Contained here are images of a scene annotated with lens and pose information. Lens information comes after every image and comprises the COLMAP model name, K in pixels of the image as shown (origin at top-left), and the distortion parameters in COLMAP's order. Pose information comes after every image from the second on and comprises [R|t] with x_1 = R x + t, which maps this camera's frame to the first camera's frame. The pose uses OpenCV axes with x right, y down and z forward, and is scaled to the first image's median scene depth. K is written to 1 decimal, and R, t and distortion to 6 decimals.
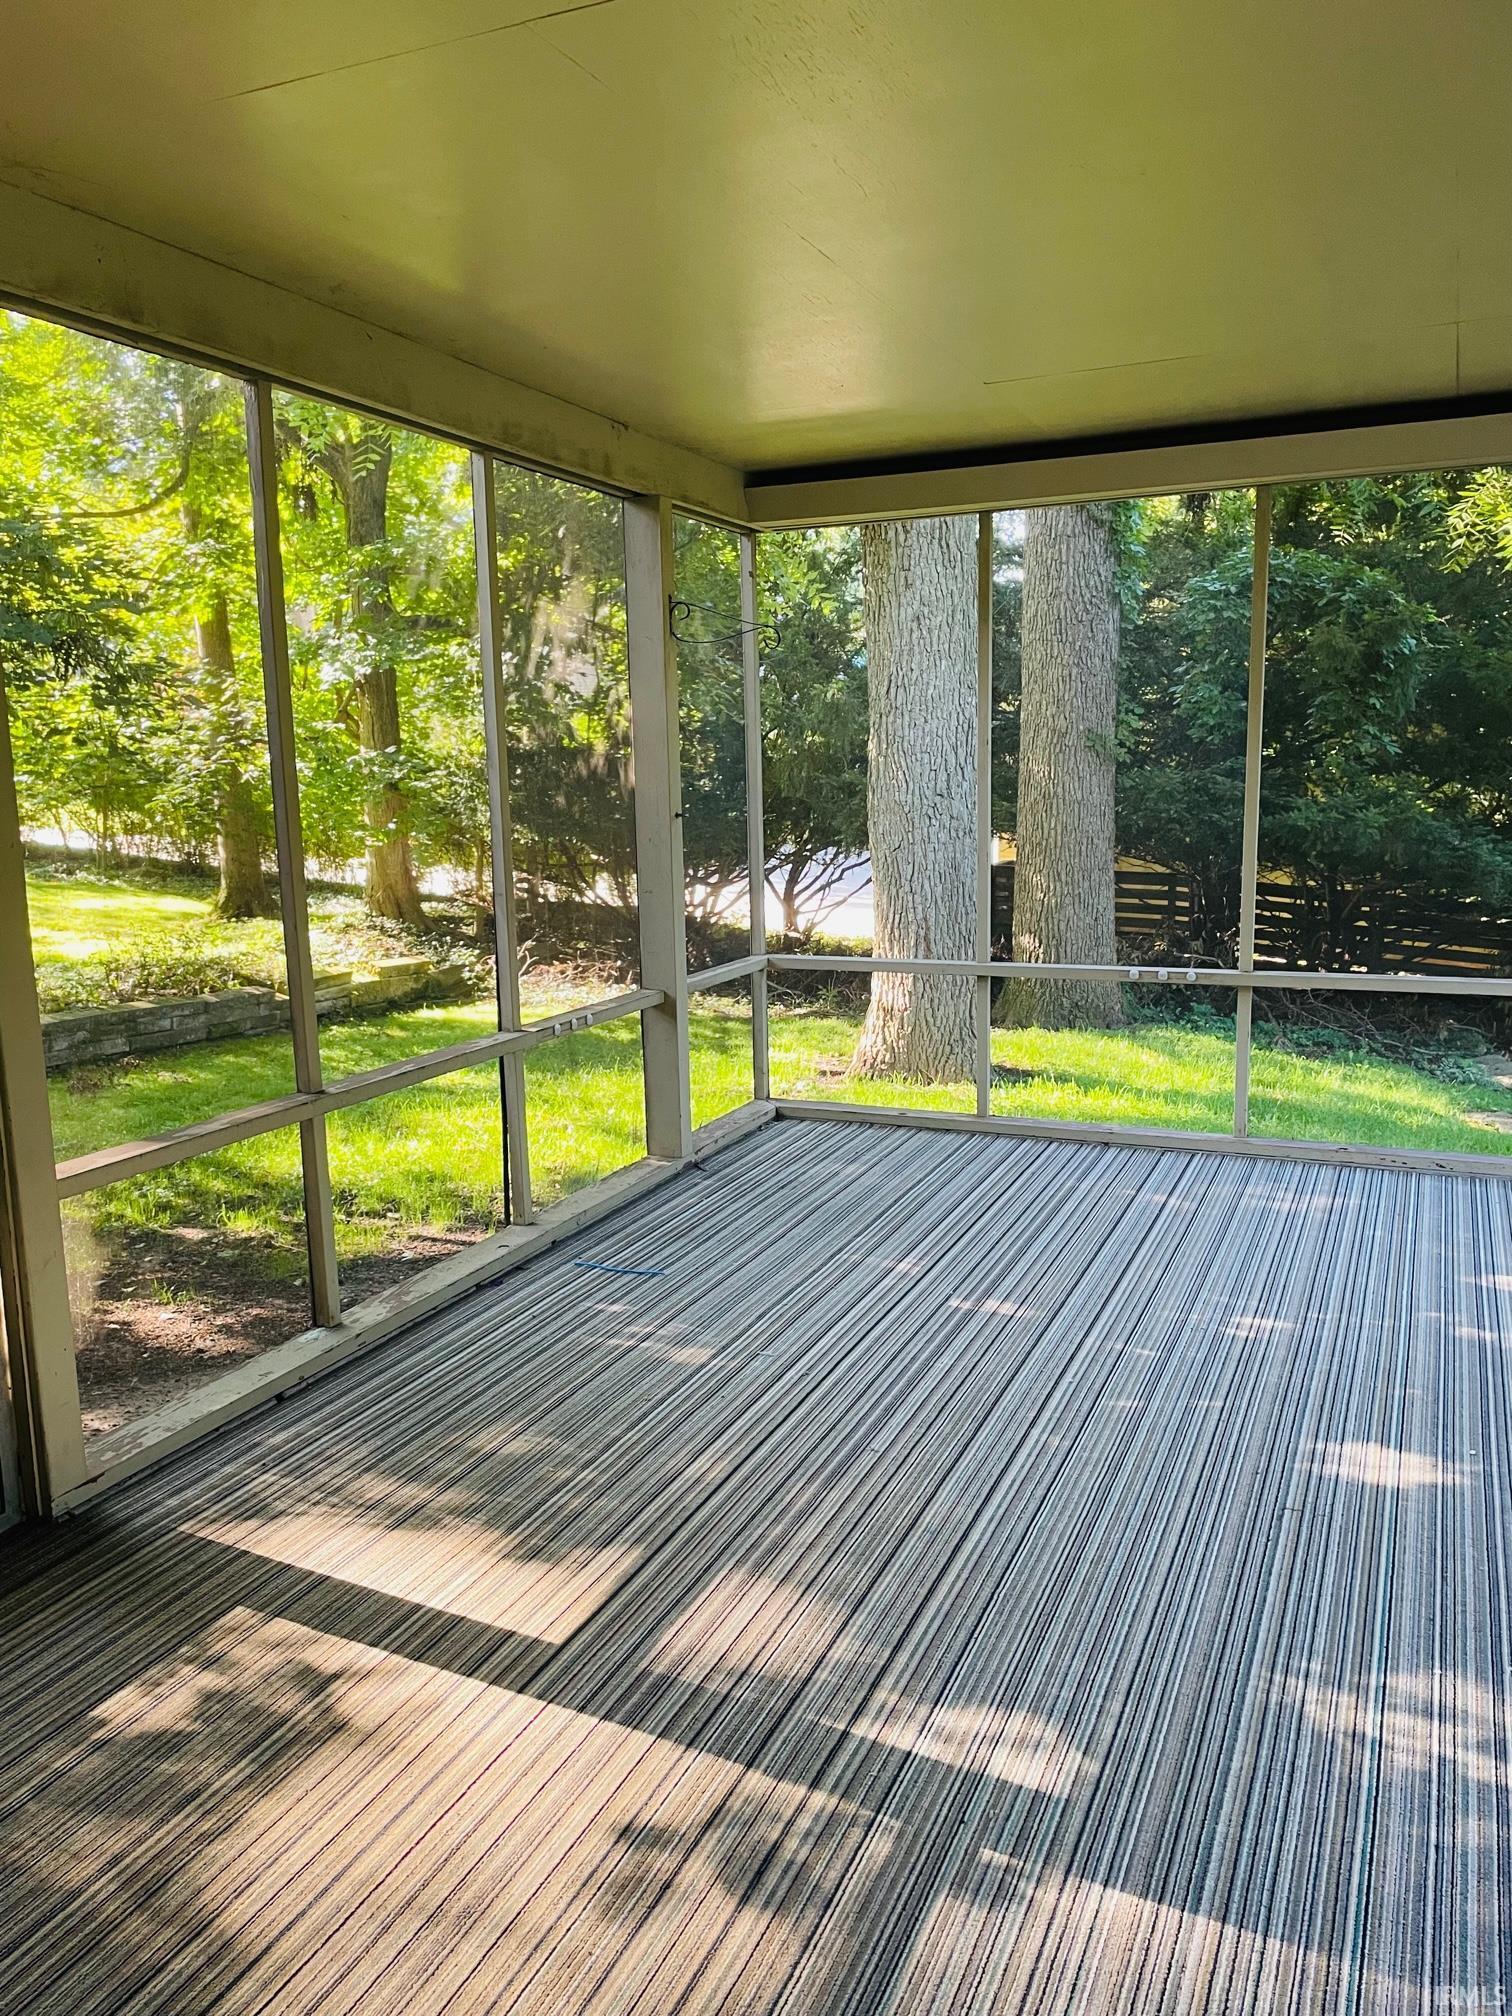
lens RADIAL K [[1522.5, 0, 756.7], [0, 1522.5, 1011.8], [0, 0, 1]] dist [0.080670, -0.106552]
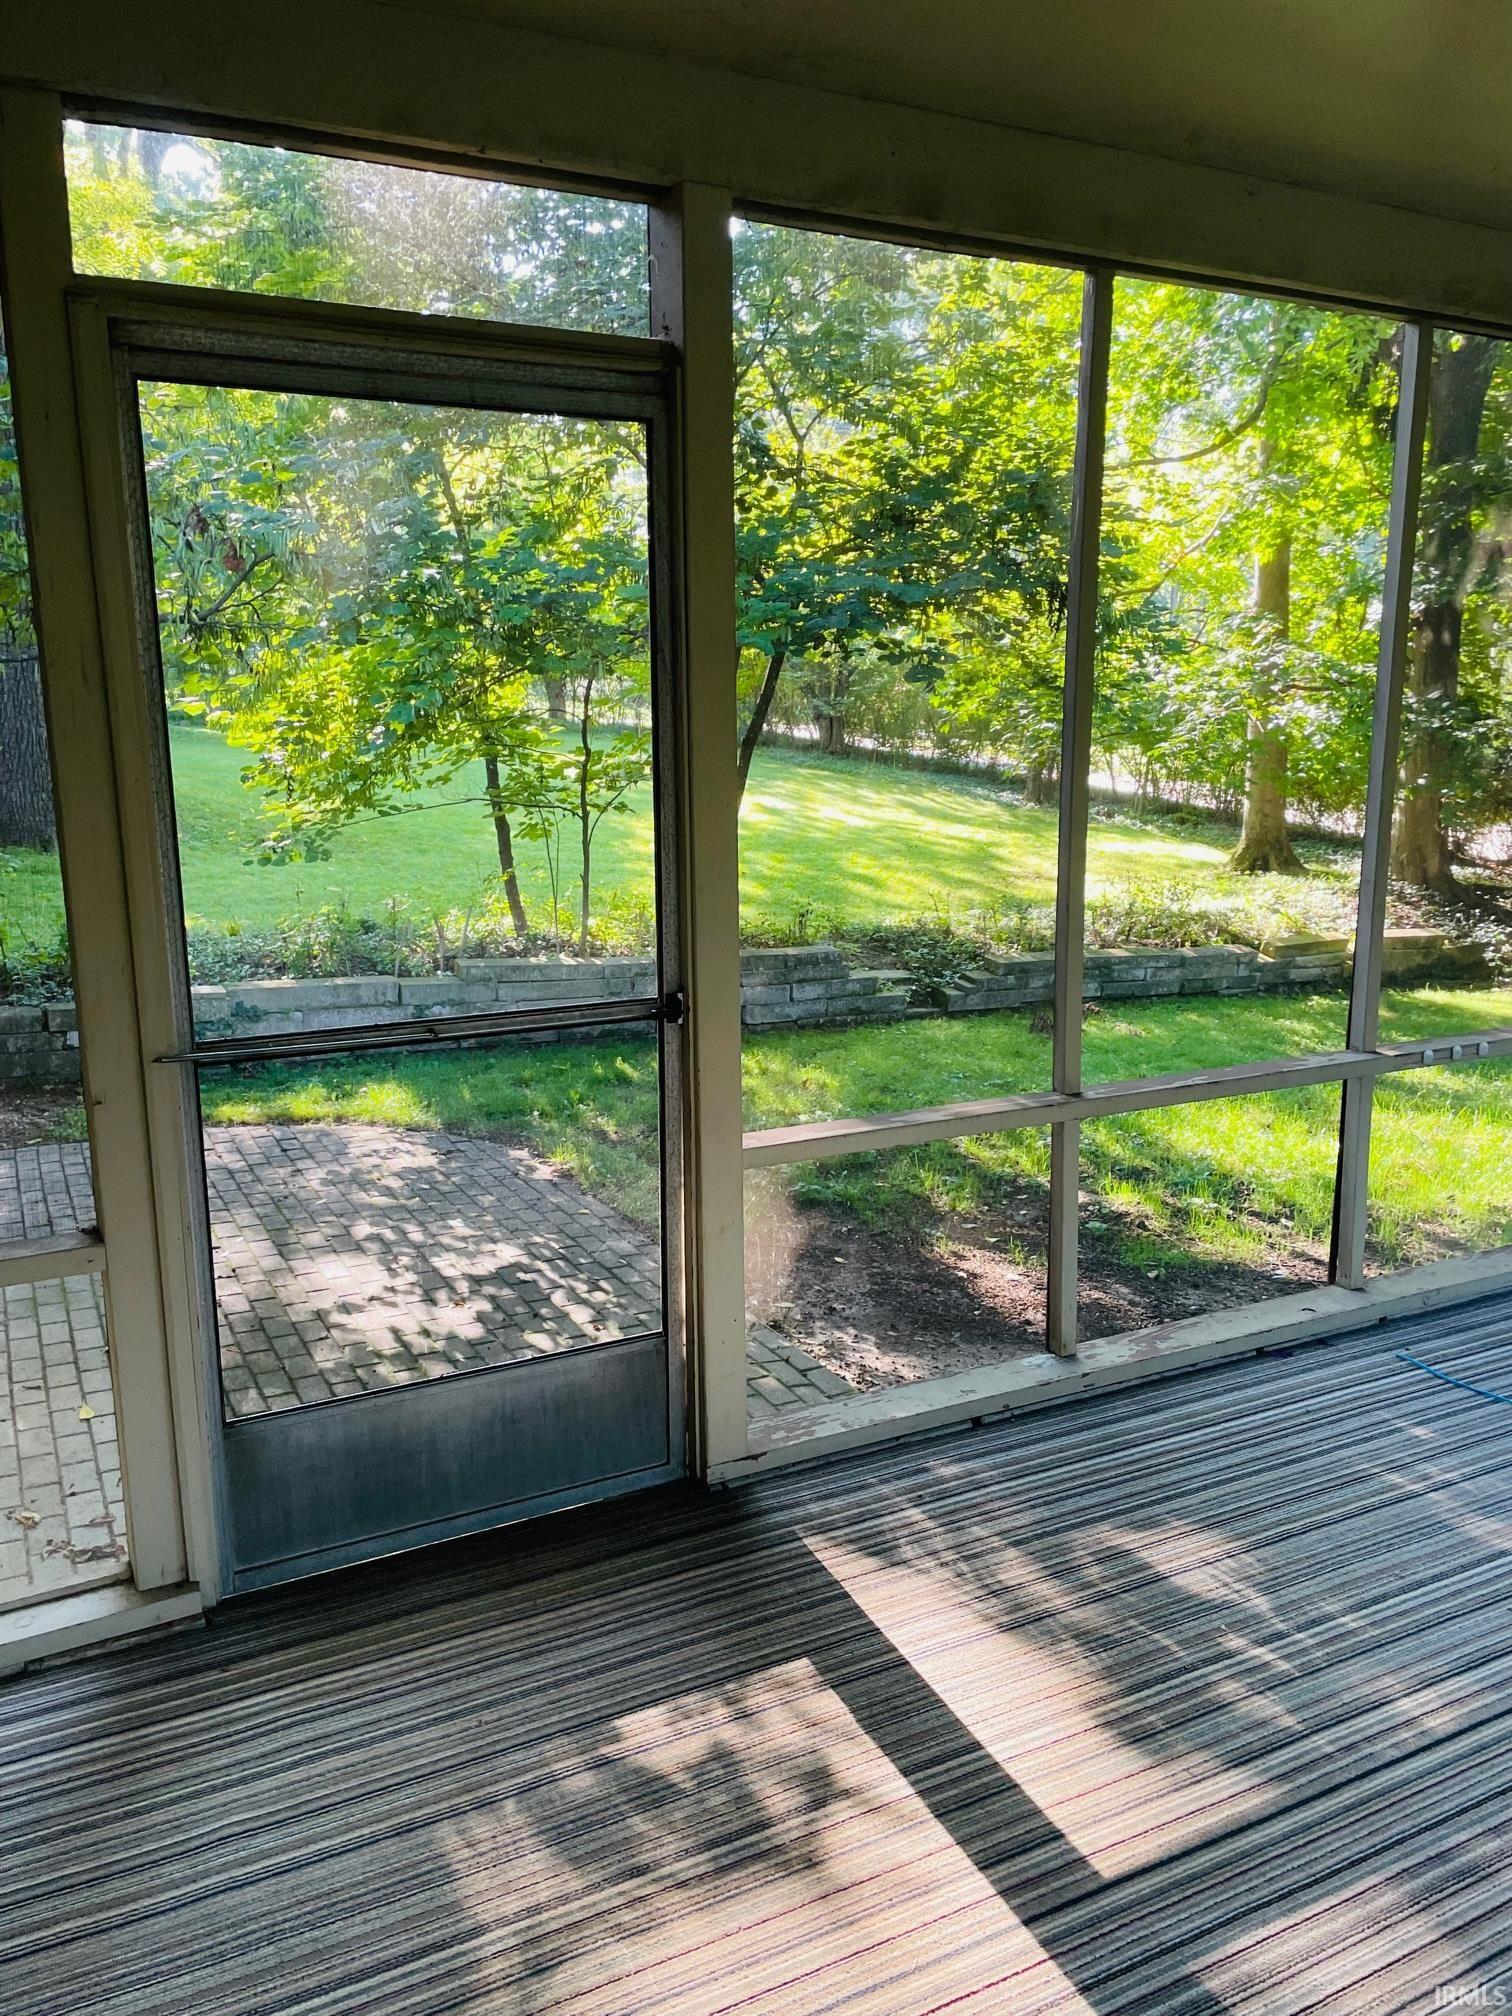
lens RADIAL K [[1522.5, 0, 735.5], [0, 1522.5, 1025.9], [0, 0, 1]] dist [0.080670, -0.106552]
pose [[0.776872, 0.138032, -0.614343, 0.107628], [-0.111356, 0.990416, 0.081712, -0.040788], [0.619734, 0.004931, 0.784796, 0.208134]]
